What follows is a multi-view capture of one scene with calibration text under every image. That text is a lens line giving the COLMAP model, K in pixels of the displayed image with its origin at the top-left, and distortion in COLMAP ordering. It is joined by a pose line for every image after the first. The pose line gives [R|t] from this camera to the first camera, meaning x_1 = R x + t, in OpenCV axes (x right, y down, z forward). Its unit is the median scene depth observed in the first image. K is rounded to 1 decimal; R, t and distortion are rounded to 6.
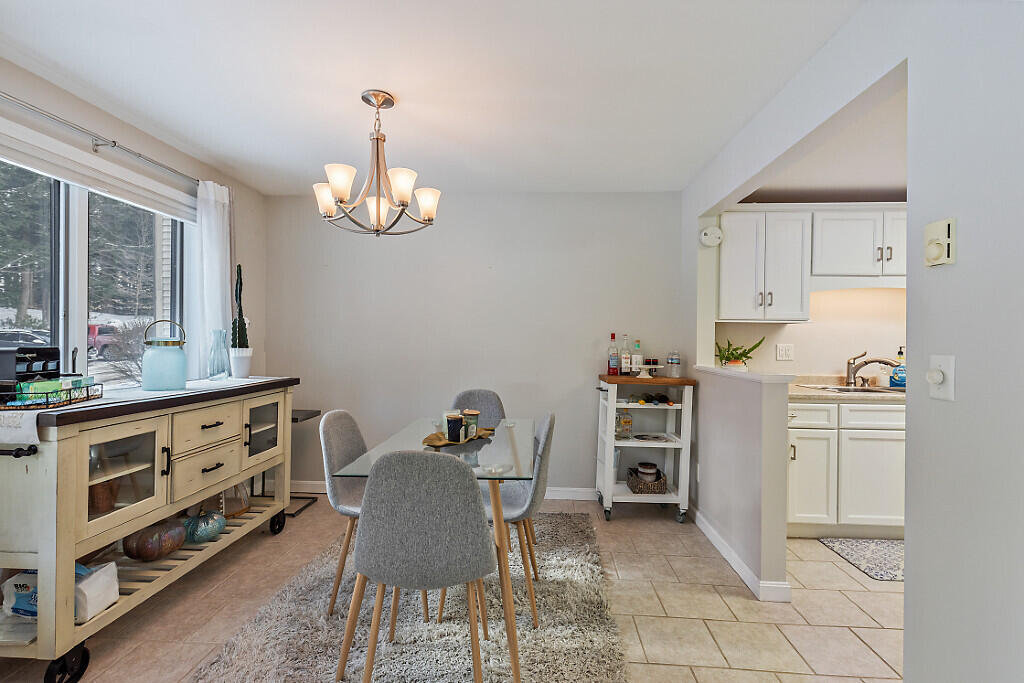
lens RADIAL K [[462.4, 0, 512.0], [0, 462.4, 341.5], [0, 0, 1]] dist [0.002905, 0.000359]
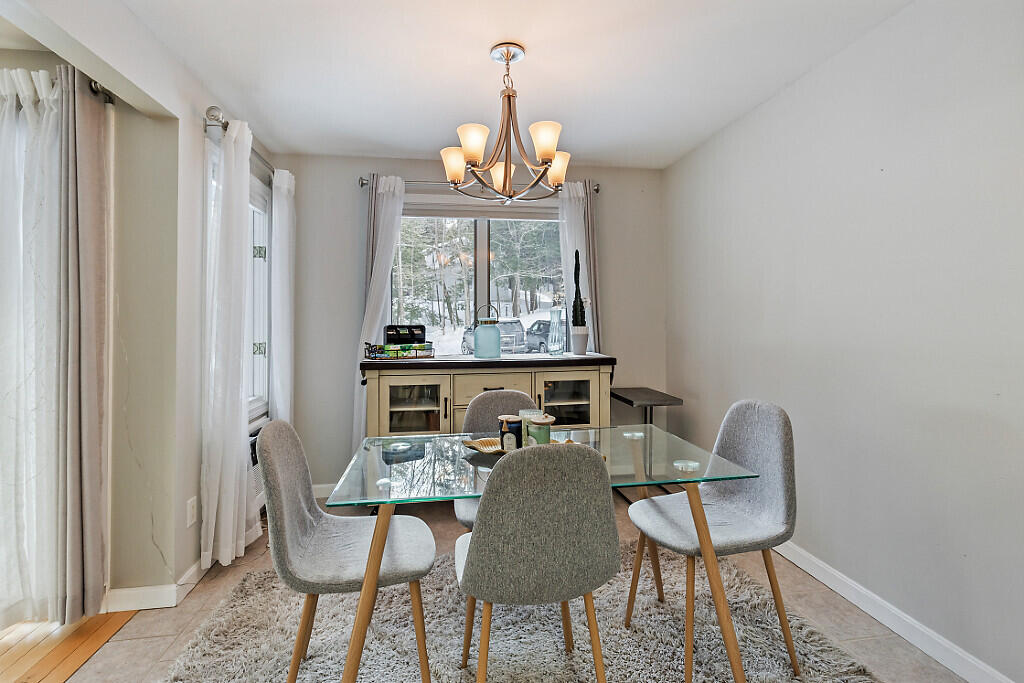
lens RADIAL K [[477.8, 0, 509.3], [0, 477.8, 314.8], [0, 0, 1]] dist [-0.001153, 0.000053]
pose [[0.222789, -0.017510, -0.974709, 0.599579], [0.008955, 0.999833, -0.015915, 0.004327], [0.974826, -0.005183, 0.222909, 0.759065]]
